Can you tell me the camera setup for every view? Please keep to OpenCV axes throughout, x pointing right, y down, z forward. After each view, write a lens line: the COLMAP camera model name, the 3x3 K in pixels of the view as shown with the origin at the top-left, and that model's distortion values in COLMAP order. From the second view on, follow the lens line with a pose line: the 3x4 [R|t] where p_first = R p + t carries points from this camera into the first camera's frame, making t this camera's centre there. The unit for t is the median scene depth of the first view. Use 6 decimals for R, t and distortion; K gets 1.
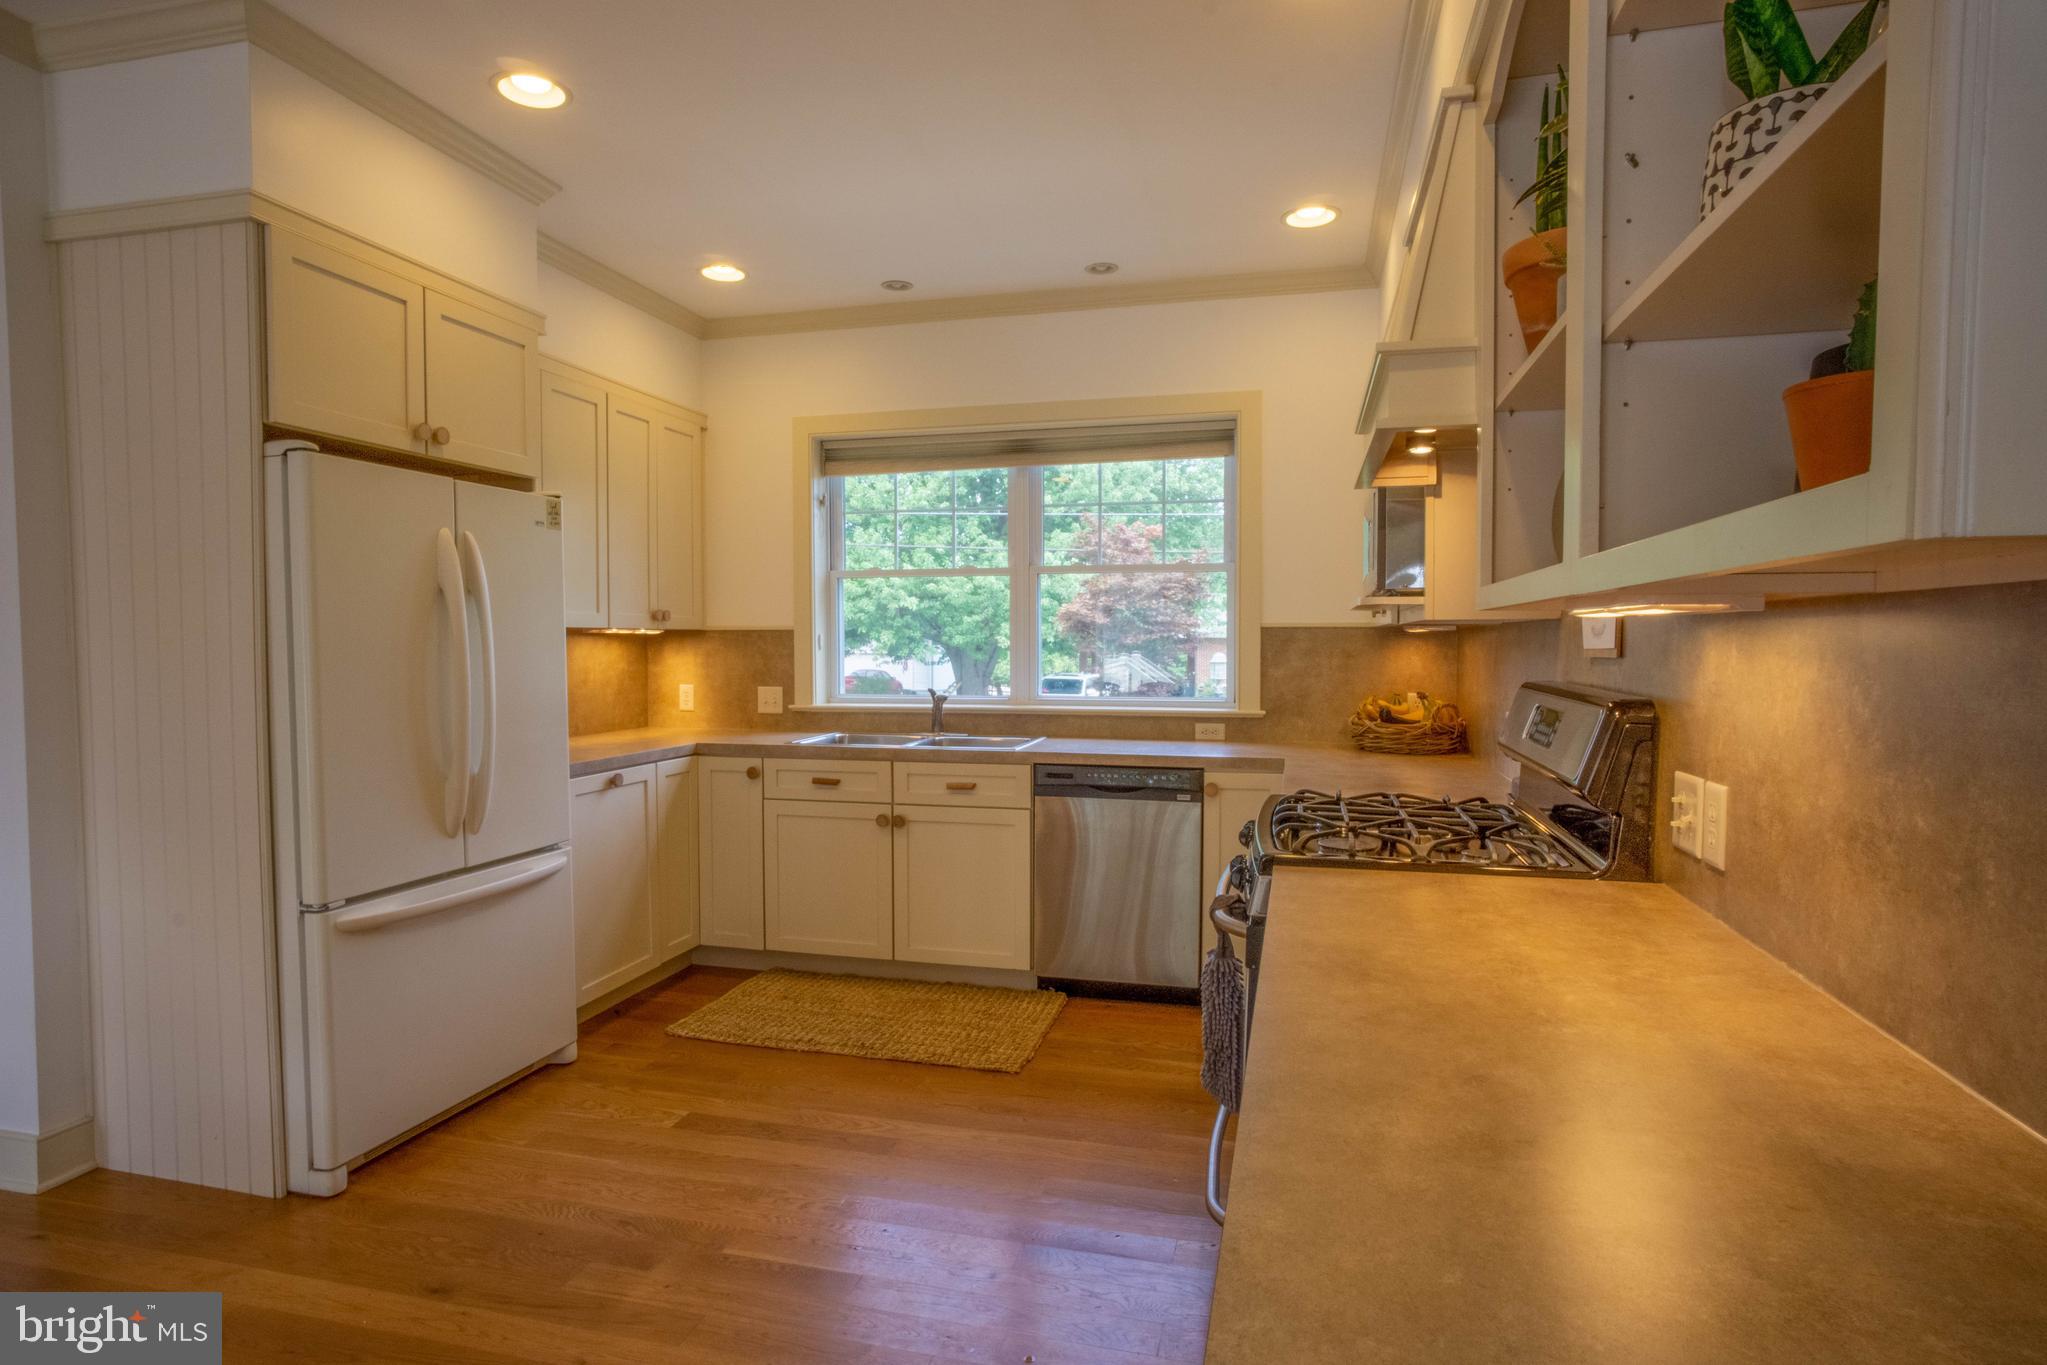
lens RADIAL K [[1099.2, 0, 1018.6], [0, 1099.2, 692.1], [0, 0, 1]] dist [-0.030723, 0.000872]
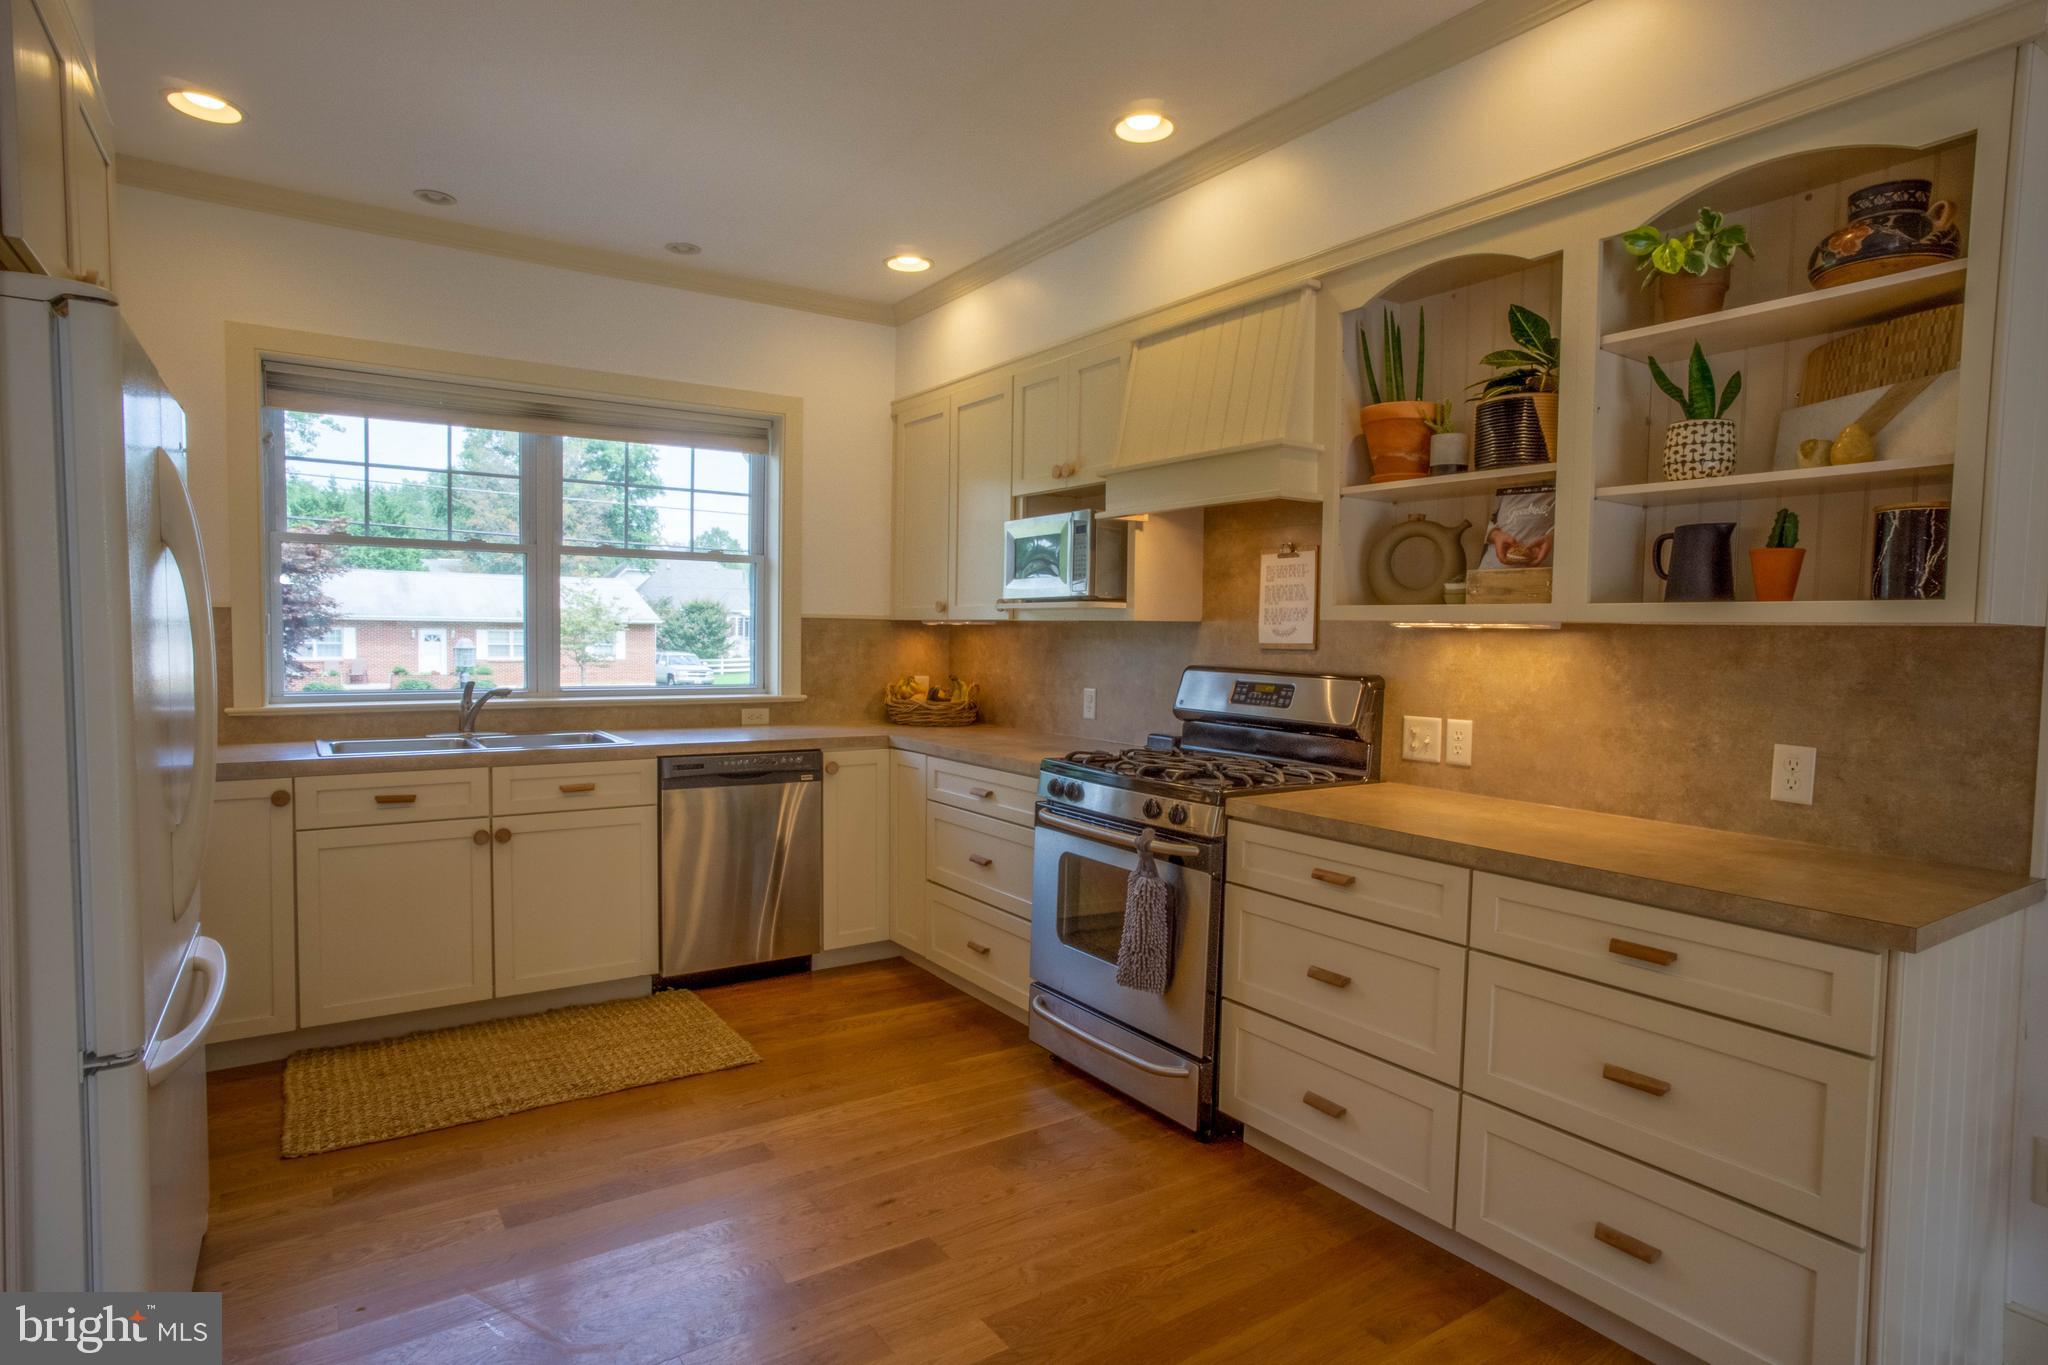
lens RADIAL K [[1084.4, 0, 1029.1], [0, 1084.4, 690.3], [0, 0, 1]] dist [-0.059491, 0.038843]
pose [[0.655642, -0.027923, 0.754556, -0.546724], [0.018623, 0.999610, 0.020809, -0.007065], [-0.754842, 0.000409, 0.655906, 0.162037]]
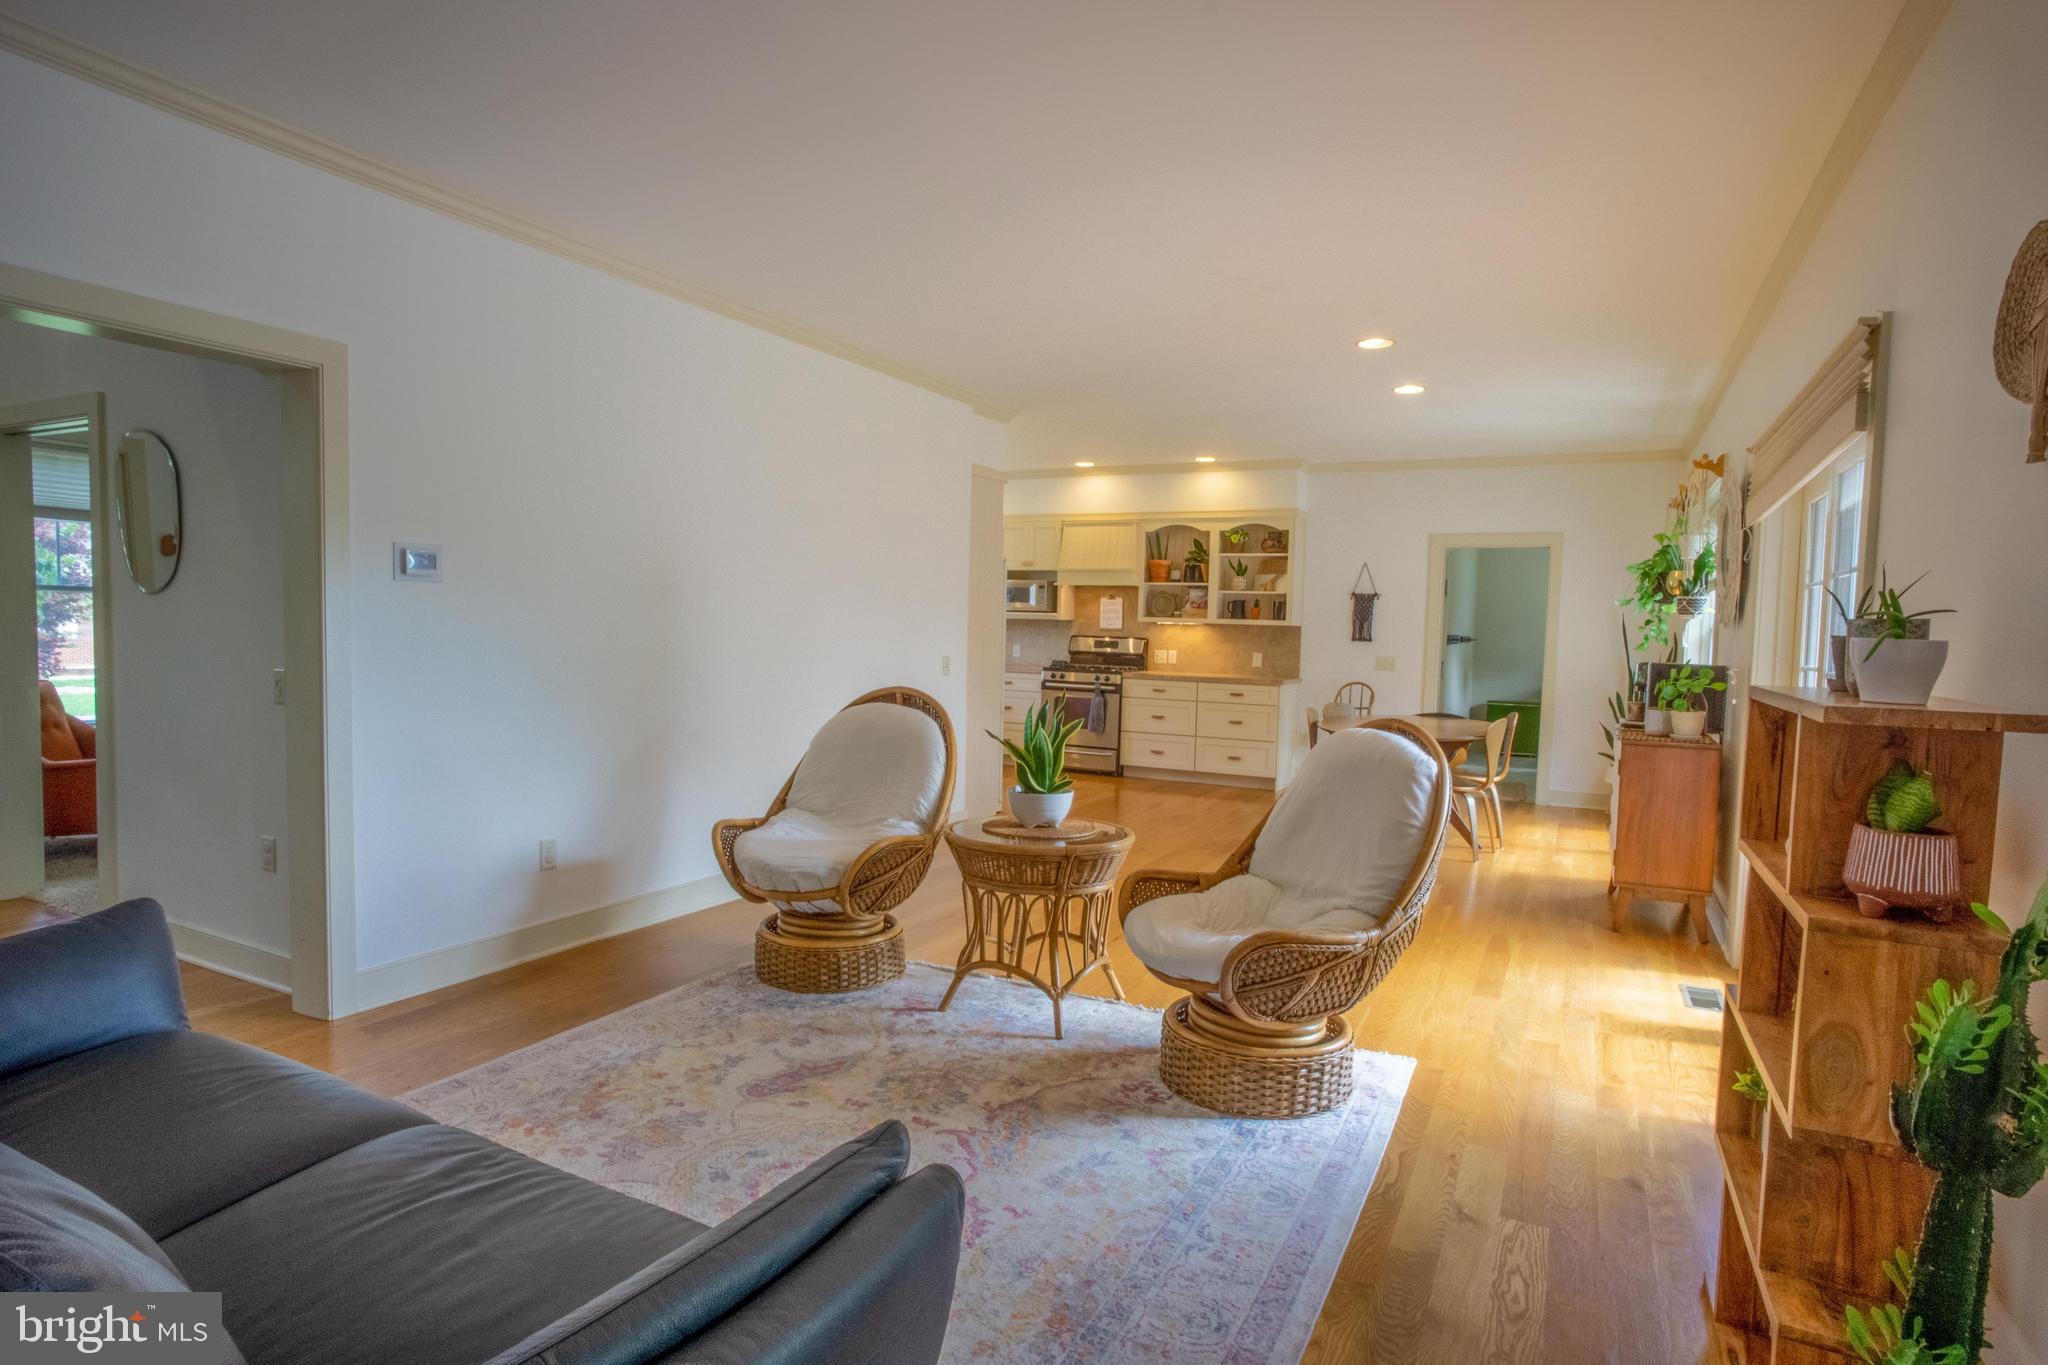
lens RADIAL K [[1084.4, 0, 1029.1], [0, 1084.4, 690.3], [0, 0, 1]] dist [-0.059491, 0.038843]
pose [[0.210514, -0.051271, 0.976245, -2.684171], [0.019054, 0.998649, 0.048339, -0.002226], [-0.977405, 0.008425, 0.211207, 0.223226]]
